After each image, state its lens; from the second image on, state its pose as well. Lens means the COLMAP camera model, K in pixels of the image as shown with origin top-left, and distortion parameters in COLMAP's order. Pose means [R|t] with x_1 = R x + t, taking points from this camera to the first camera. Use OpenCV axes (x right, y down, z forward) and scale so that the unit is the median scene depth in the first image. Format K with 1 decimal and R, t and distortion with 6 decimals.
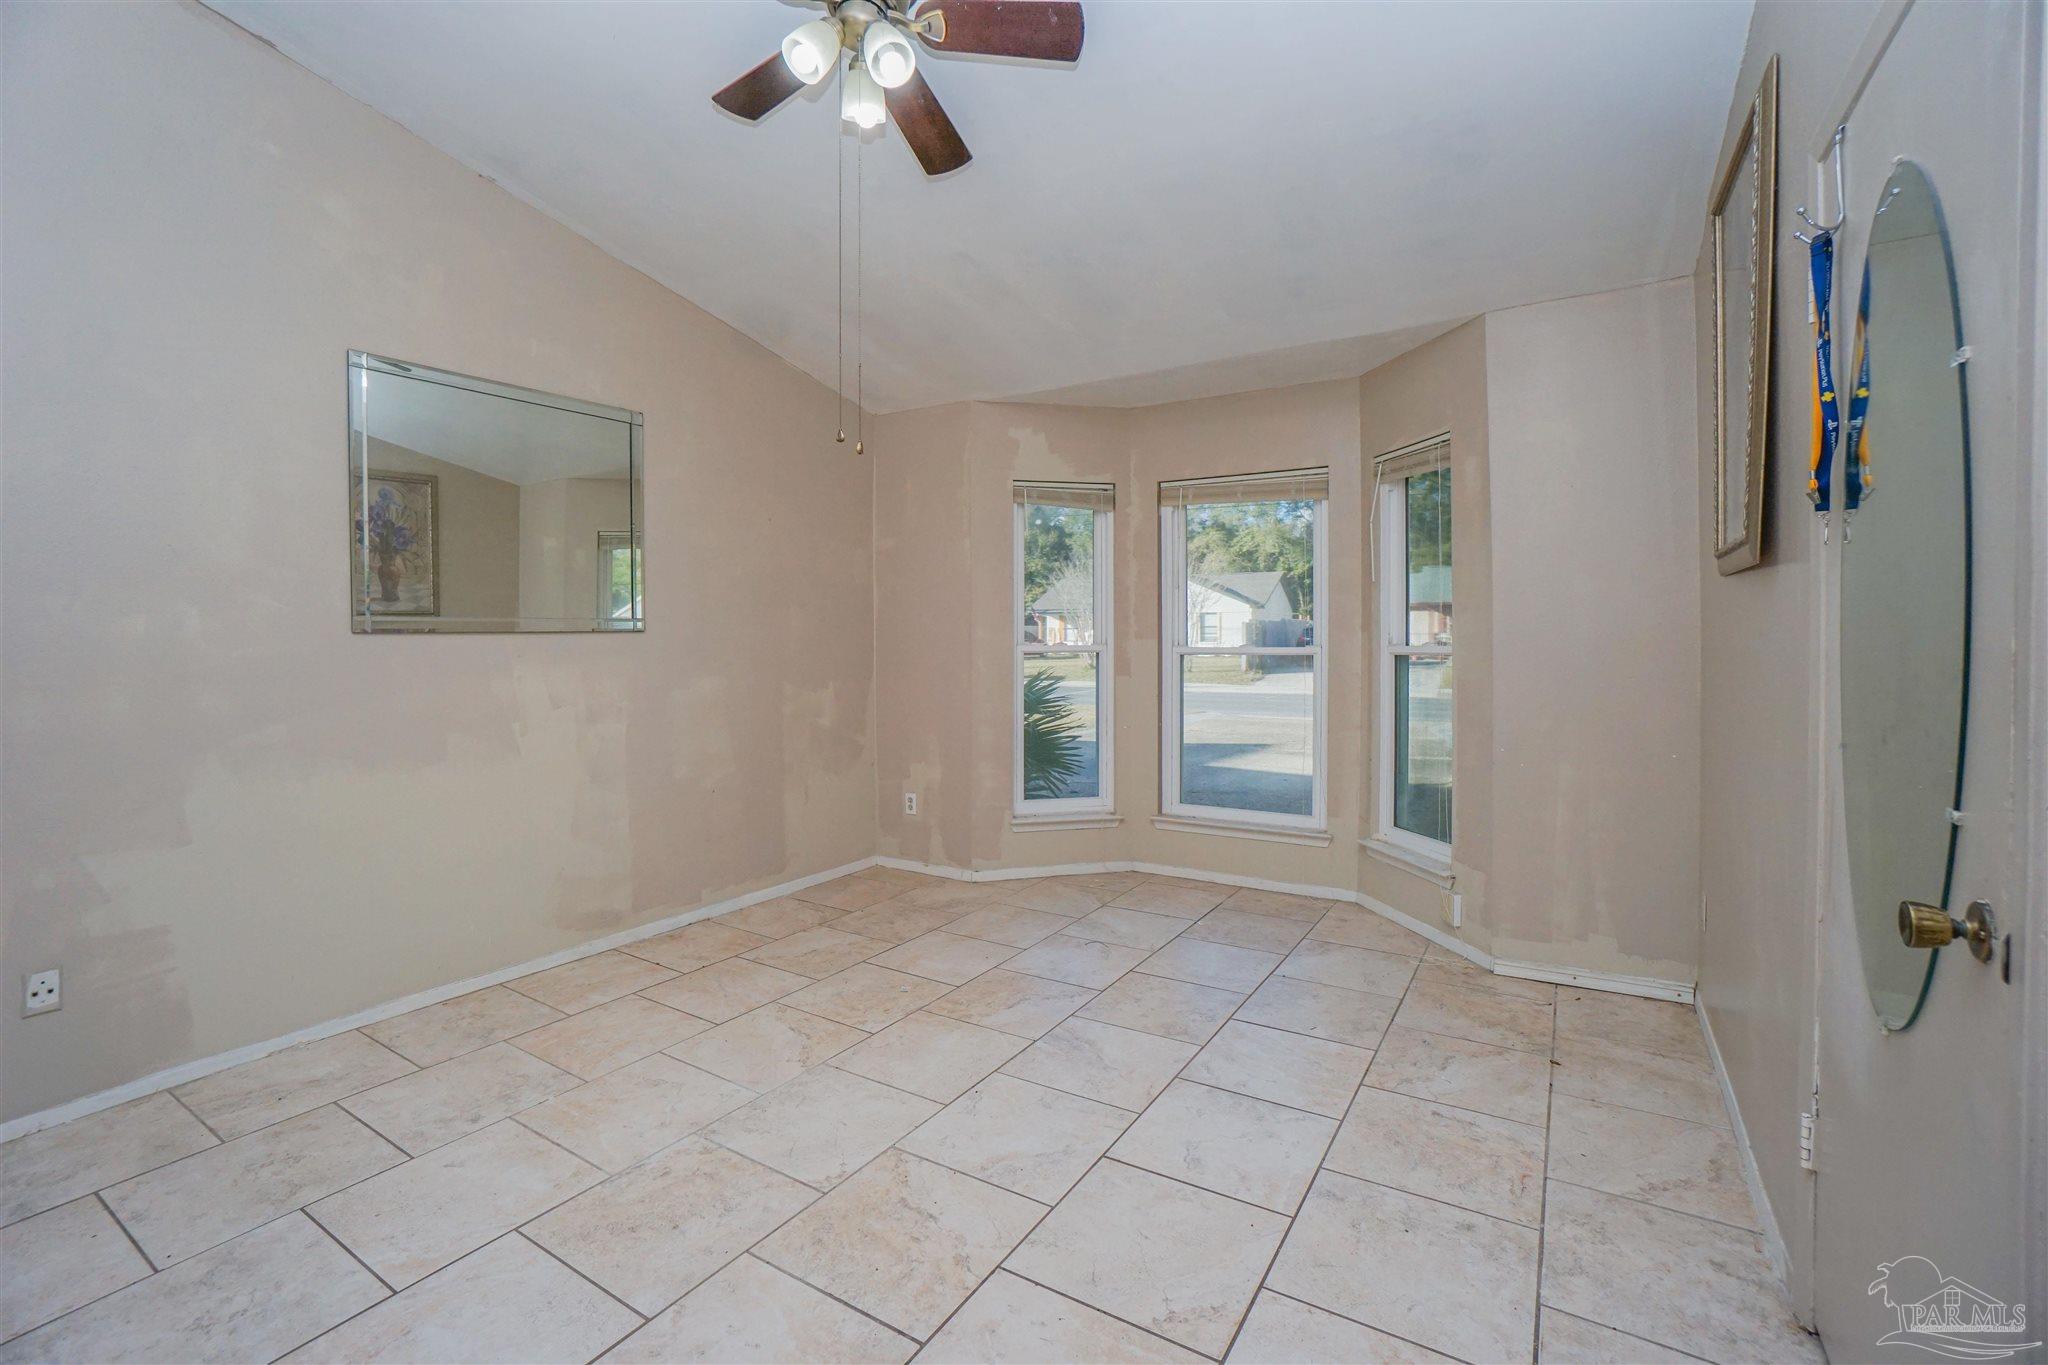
lens RADIAL K [[899.6, 0, 1010.9], [0, 899.6, 658.3], [0, 0, 1]] dist [-0.064319, 0.023248]
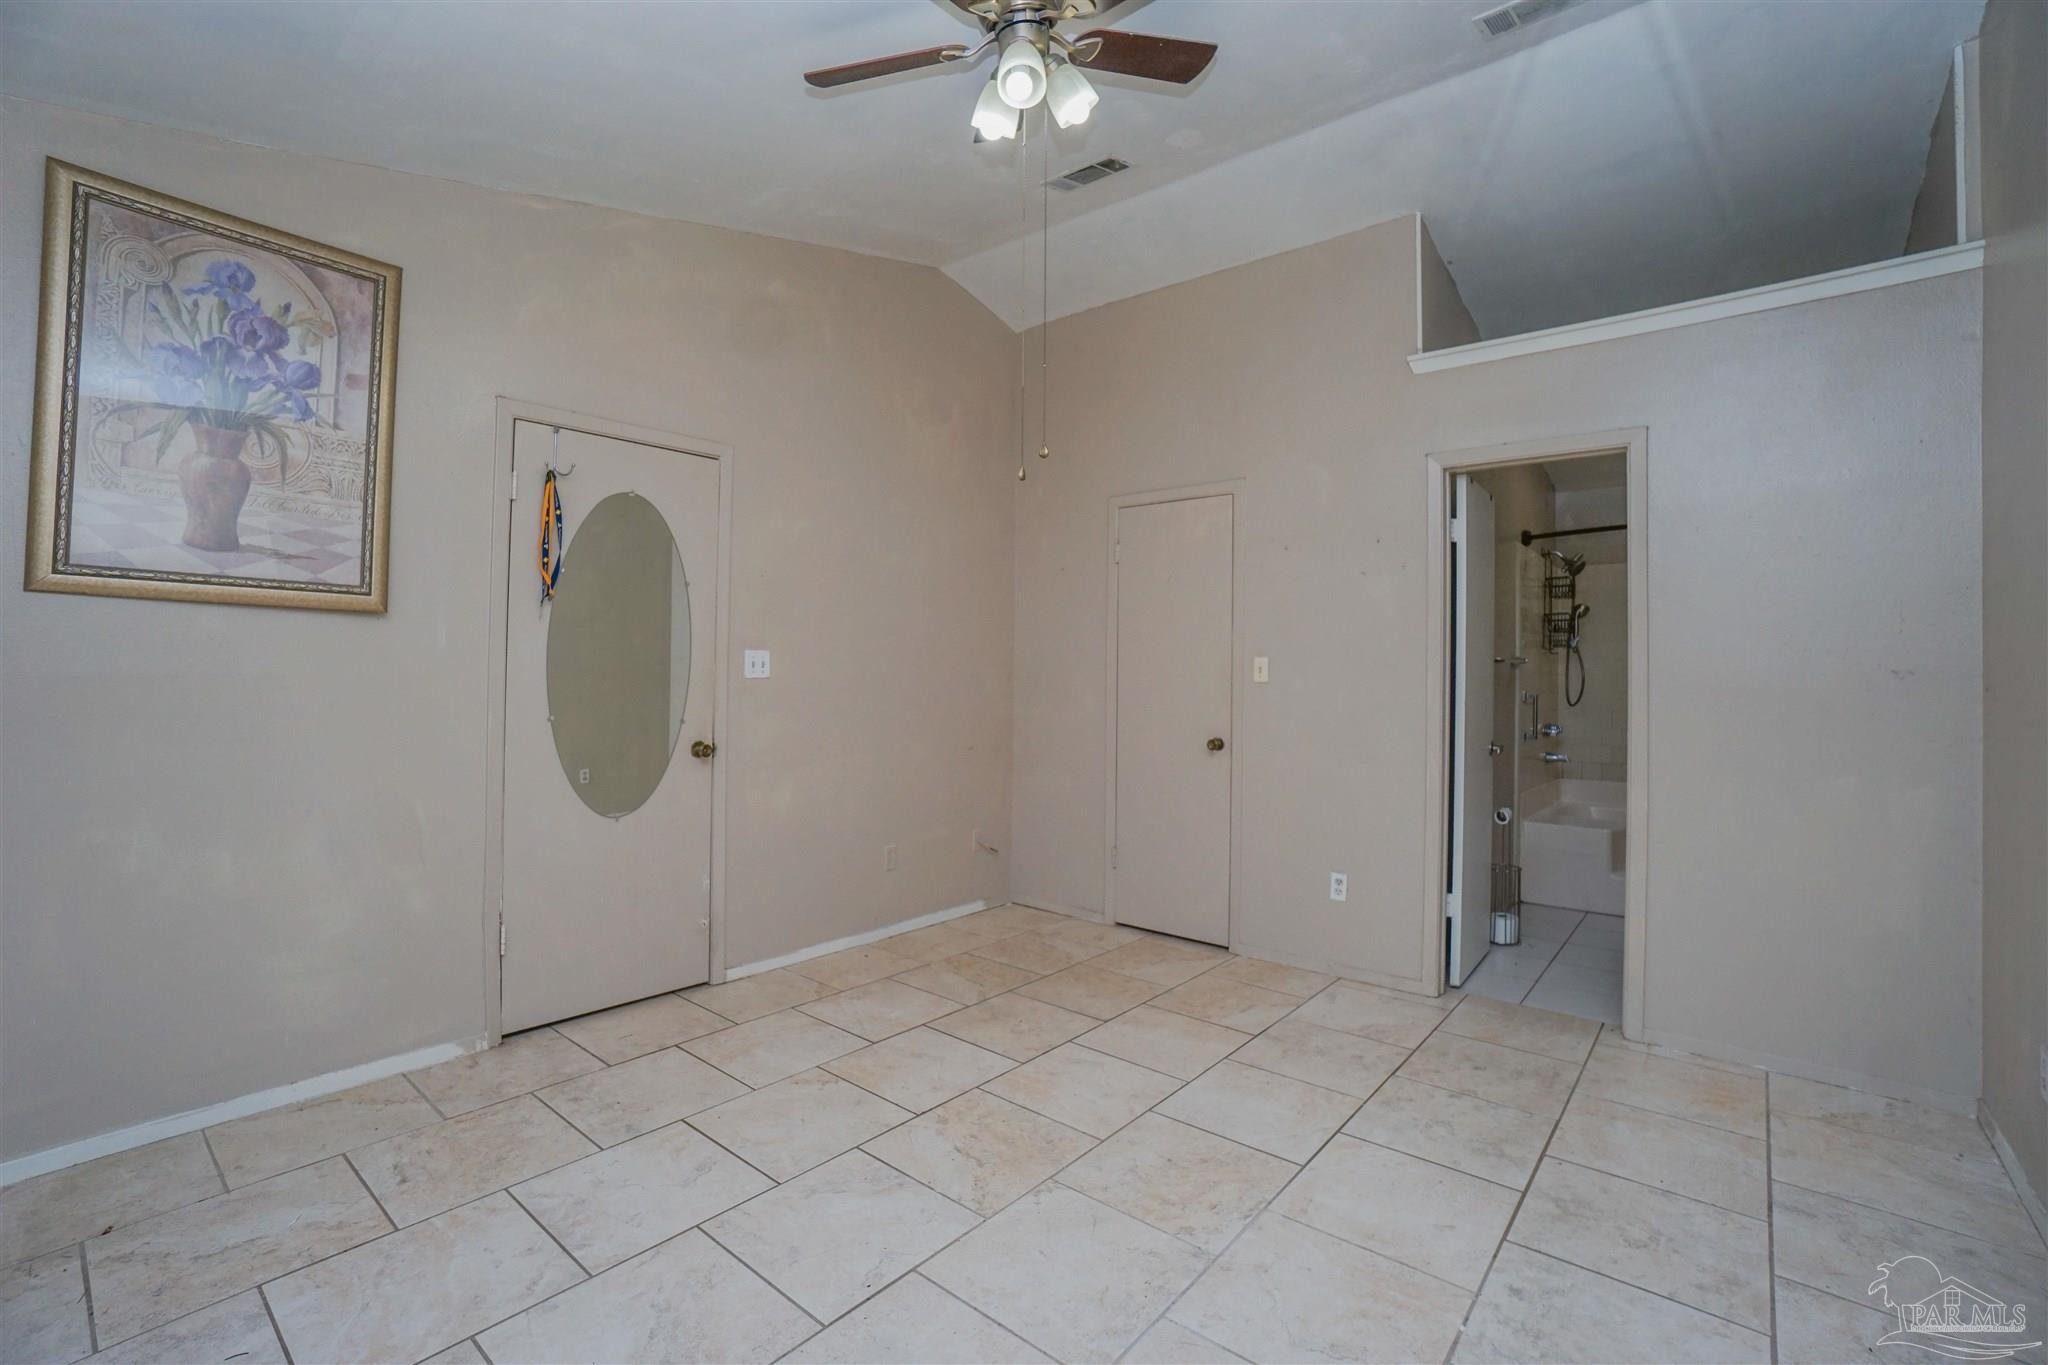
lens RADIAL K [[899.6, 0, 1010.9], [0, 899.6, 658.3], [0, 0, 1]] dist [-0.064319, 0.023248]
pose [[-0.990478, -0.006329, 0.137526, -0.302137], [-0.005323, 0.999956, 0.007683, -0.045260], [-0.137568, 0.006878, -0.990468, 2.038654]]
